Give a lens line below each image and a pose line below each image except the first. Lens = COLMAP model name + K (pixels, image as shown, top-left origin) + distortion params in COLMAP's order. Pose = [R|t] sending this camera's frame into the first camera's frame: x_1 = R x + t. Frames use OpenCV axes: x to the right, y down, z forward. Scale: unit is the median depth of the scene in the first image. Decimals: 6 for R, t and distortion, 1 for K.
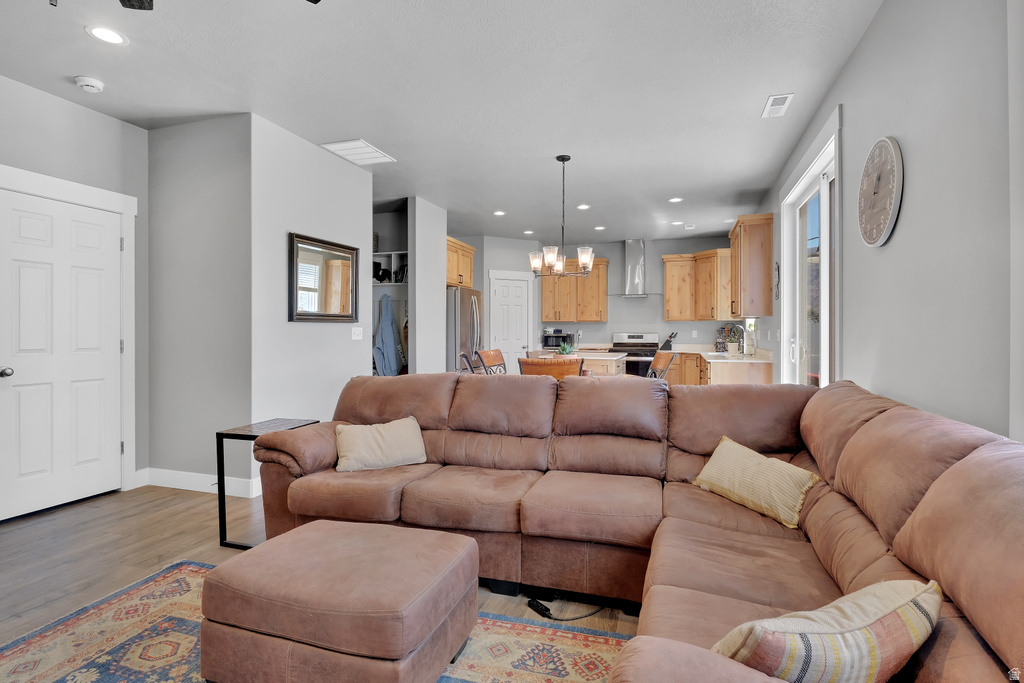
lens RADIAL K [[514.6, 0, 511.2], [0, 514.6, 337.2], [0, 0, 1]] dist [-0.004867, -0.002200]
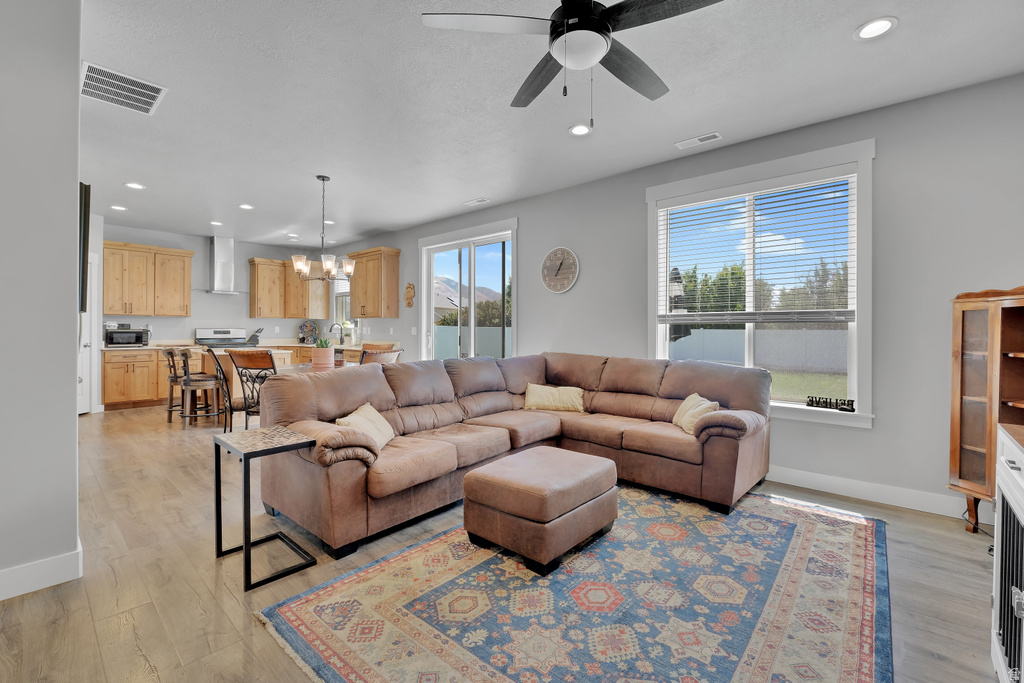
lens RADIAL K [[447.9, 0, 518.7], [0, 447.9, 330.9], [0, 0, 1]] dist [-0.013208, 0.001192]
pose [[0.391078, -0.000864, 0.920357, -0.389651], [0.002752, 0.999996, -0.000230, -0.001677], [-0.920354, 0.002623, 0.391078, 0.121583]]
